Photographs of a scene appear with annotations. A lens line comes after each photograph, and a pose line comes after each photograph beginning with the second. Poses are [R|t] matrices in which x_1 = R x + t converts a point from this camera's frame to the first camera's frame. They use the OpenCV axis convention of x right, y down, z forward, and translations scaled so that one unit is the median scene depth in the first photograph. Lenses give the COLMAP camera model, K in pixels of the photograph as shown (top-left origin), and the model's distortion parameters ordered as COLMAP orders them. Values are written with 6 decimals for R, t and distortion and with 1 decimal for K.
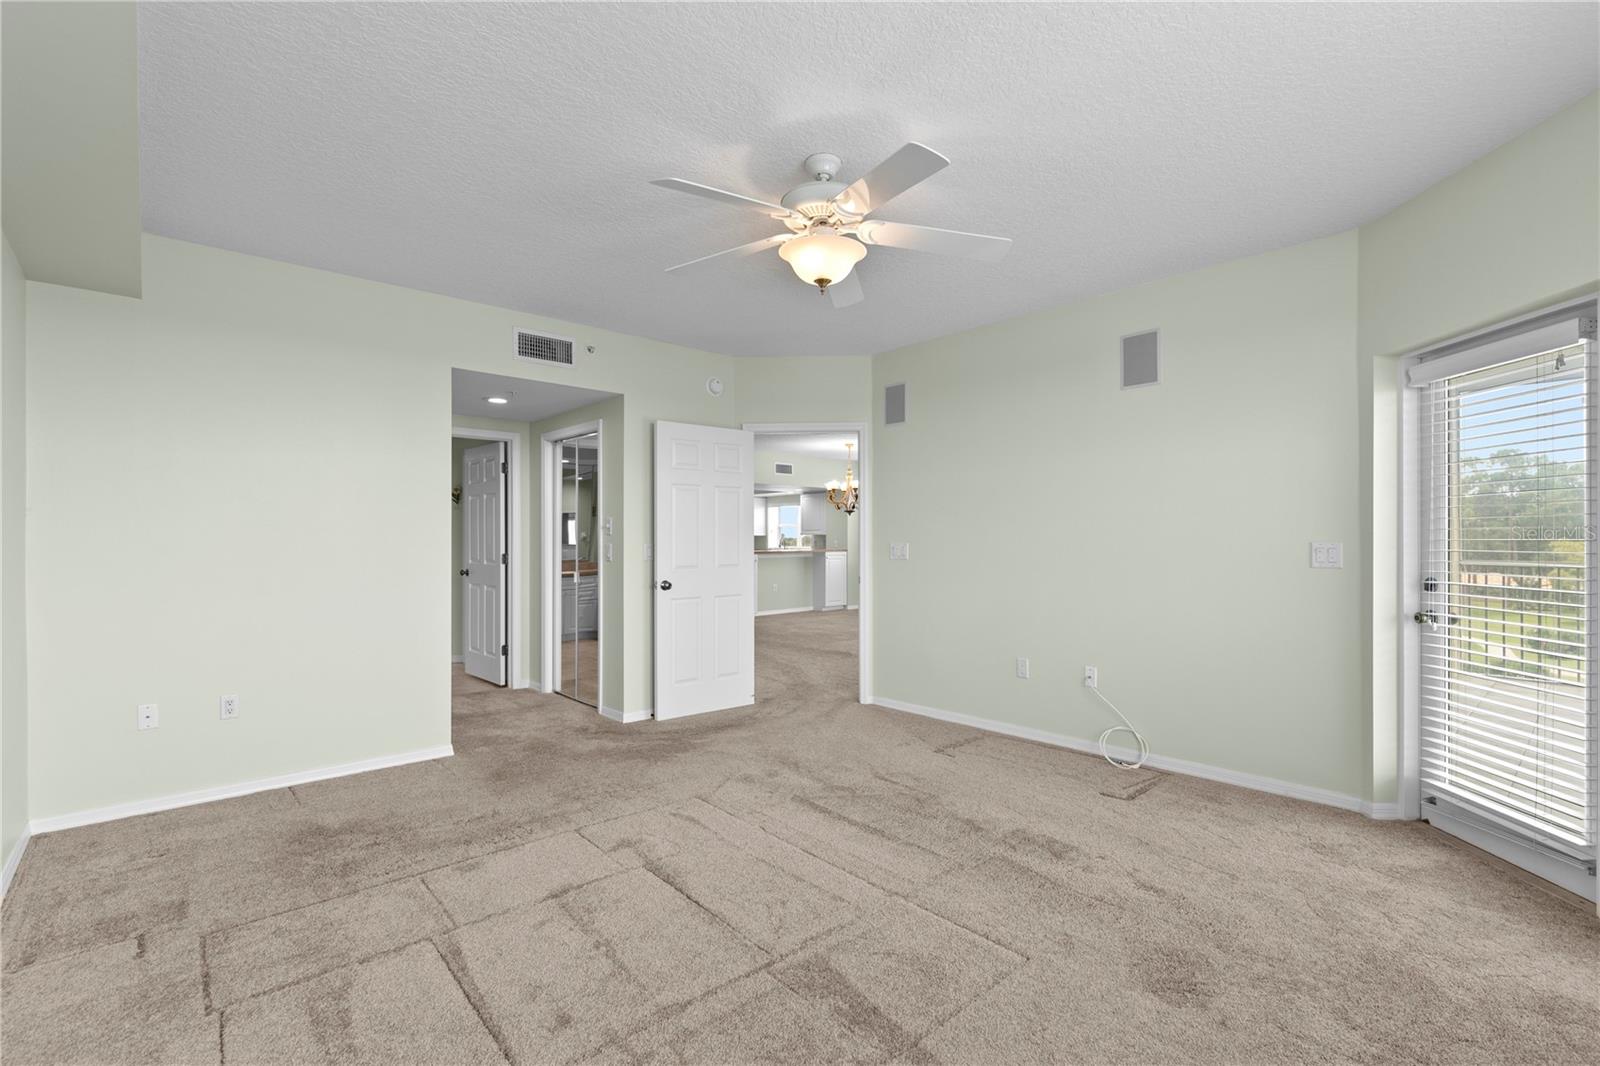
lens RADIAL K [[719.2, 0, 800.0], [0, 719.2, 533.0], [0, 0, 1]] dist [0.002013, -0.000793]
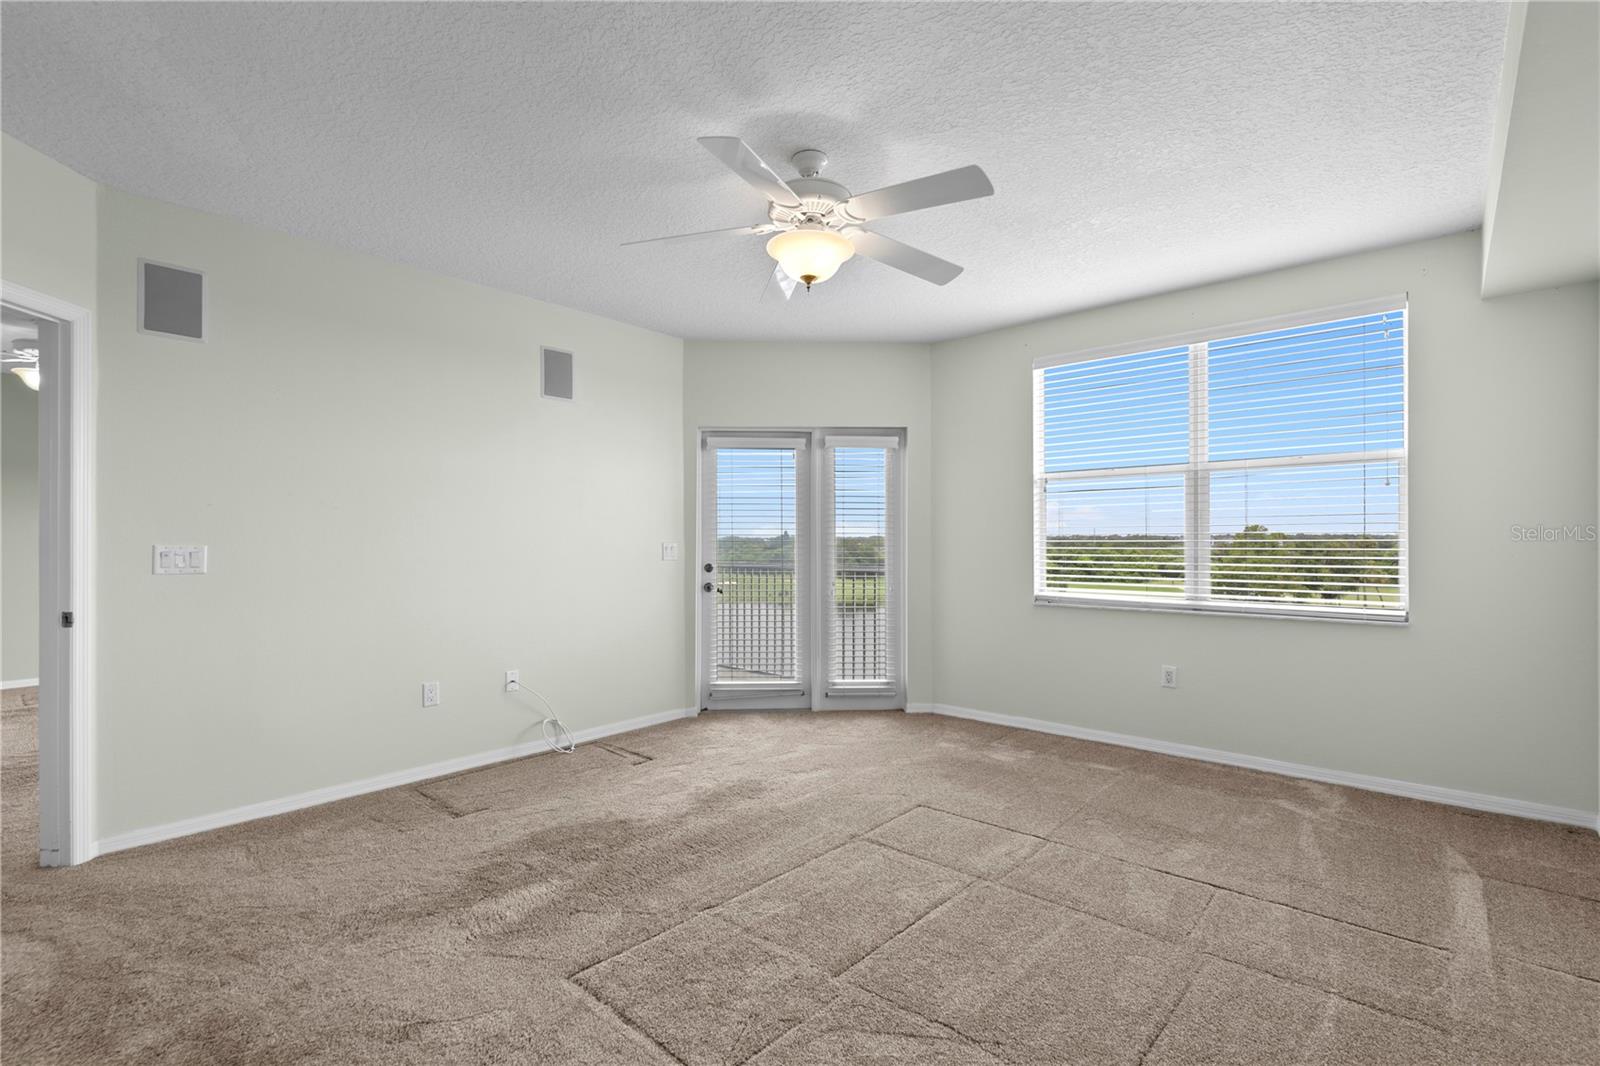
lens RADIAL K [[719.2, 0, 800.0], [0, 719.2, 533.0], [0, 0, 1]] dist [0.002013, -0.000793]
pose [[-0.115005, 0.014757, 0.993255, -0.723933], [-0.007784, 0.999846, -0.015756, 0.014189], [-0.993334, -0.009543, -0.114872, 0.855772]]
